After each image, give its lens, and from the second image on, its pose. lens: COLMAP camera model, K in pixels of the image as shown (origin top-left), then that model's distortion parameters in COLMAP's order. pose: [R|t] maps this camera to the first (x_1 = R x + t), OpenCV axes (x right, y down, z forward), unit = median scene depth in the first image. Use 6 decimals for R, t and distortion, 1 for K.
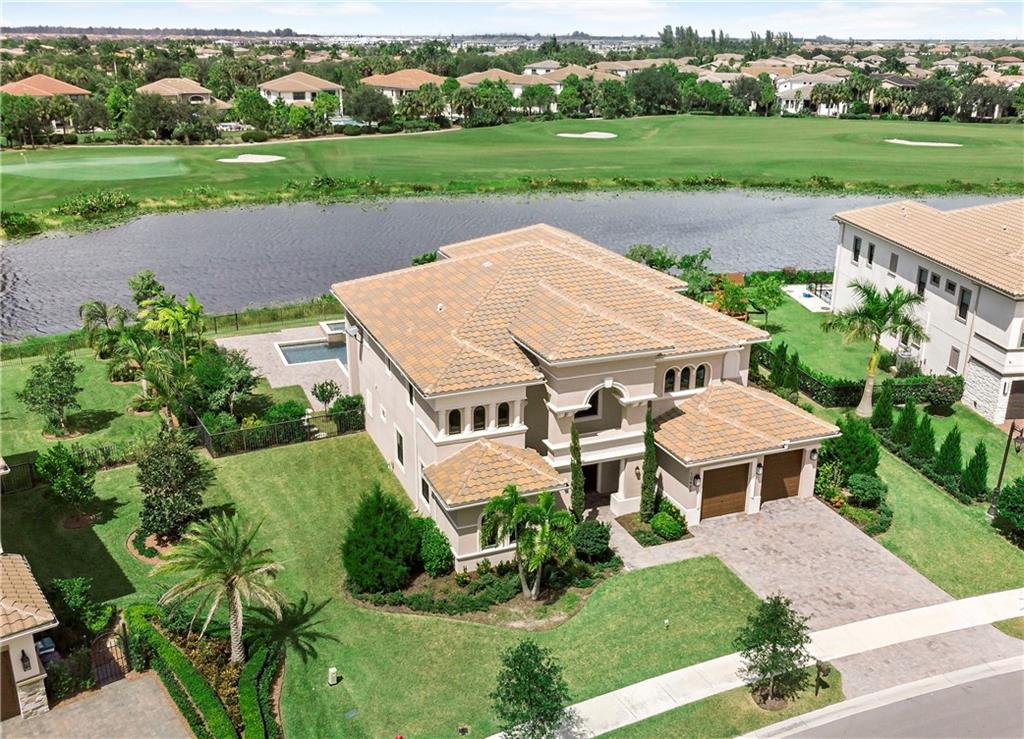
lens RADIAL K [[943.5, 0, 543.5], [0, 943.5, 355.7], [0, 0, 1]] dist [-0.000024, -0.020831]
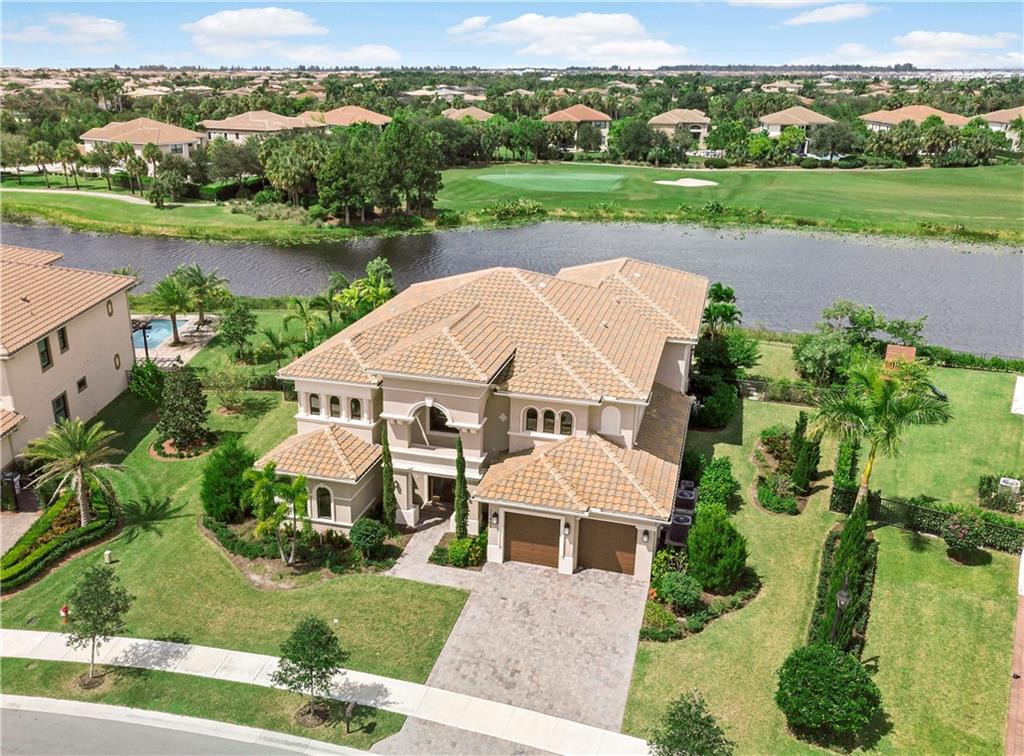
lens RADIAL K [[856.3, 0, 472.6], [0, 856.3, 366.0], [0, 0, 1]] dist [-0.017914, 0.007090]
pose [[0.778797, 0.196453, -0.595719, 0.184476], [-0.193556, 0.978612, 0.069681, -0.023944], [0.596667, 0.061037, 0.800165, 0.070766]]
